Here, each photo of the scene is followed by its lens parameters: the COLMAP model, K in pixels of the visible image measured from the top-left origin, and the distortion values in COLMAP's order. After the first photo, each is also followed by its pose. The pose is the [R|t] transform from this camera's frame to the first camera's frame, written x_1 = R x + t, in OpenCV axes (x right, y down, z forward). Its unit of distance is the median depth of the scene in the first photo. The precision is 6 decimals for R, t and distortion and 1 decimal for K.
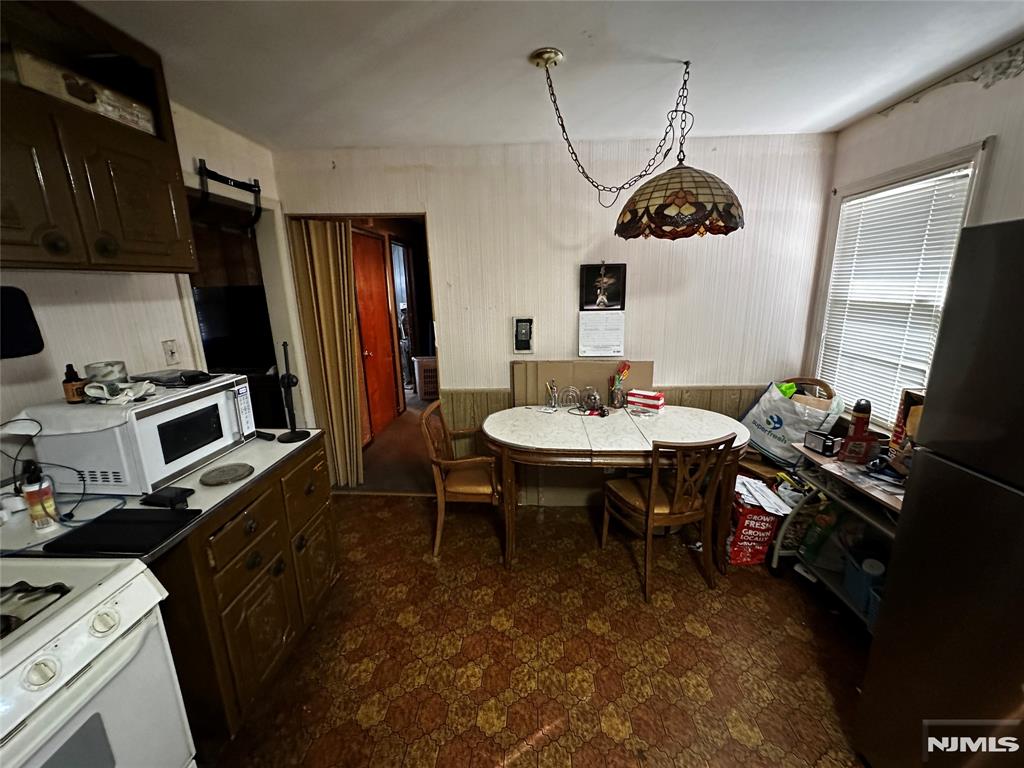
lens RADIAL K [[407.5, 0, 515.1], [0, 407.5, 385.7], [0, 0, 1]] dist [-0.003573, 0.000400]
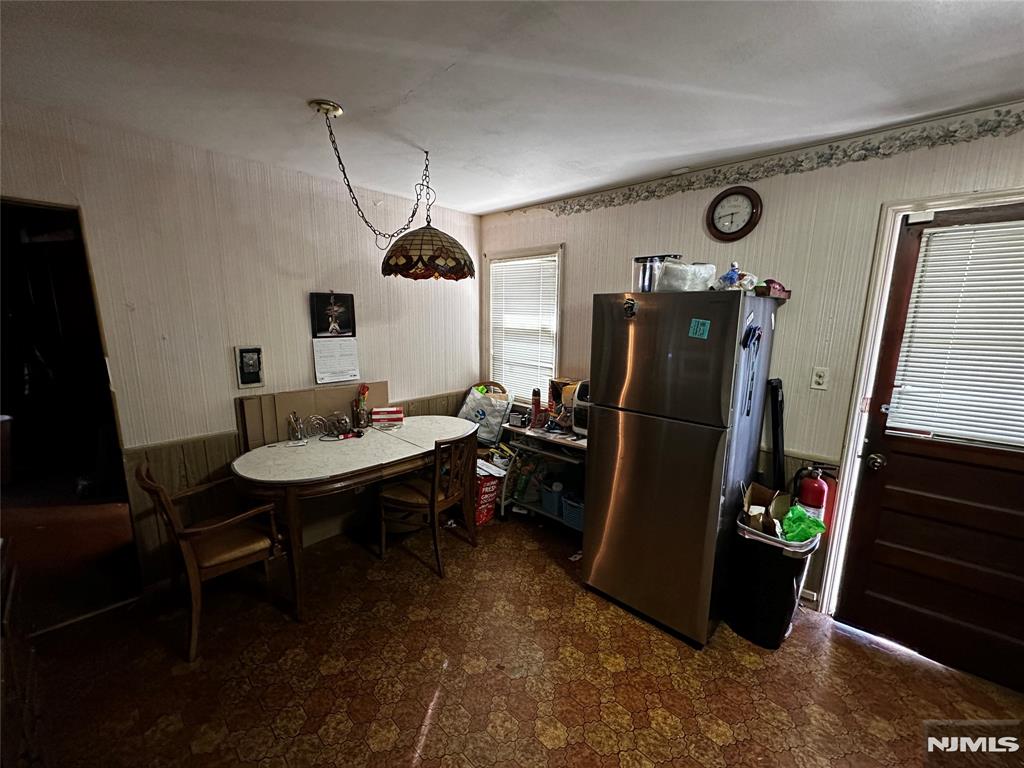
lens RADIAL K [[407.5, 0, 513.1], [0, 407.5, 386.2], [0, 0, 1]] dist [-0.003573, 0.000400]
pose [[0.647105, -0.109711, 0.754466, -0.344250], [0.154931, 0.987867, 0.010767, -0.004356], [-0.746493, 0.109923, 0.656251, -0.002790]]
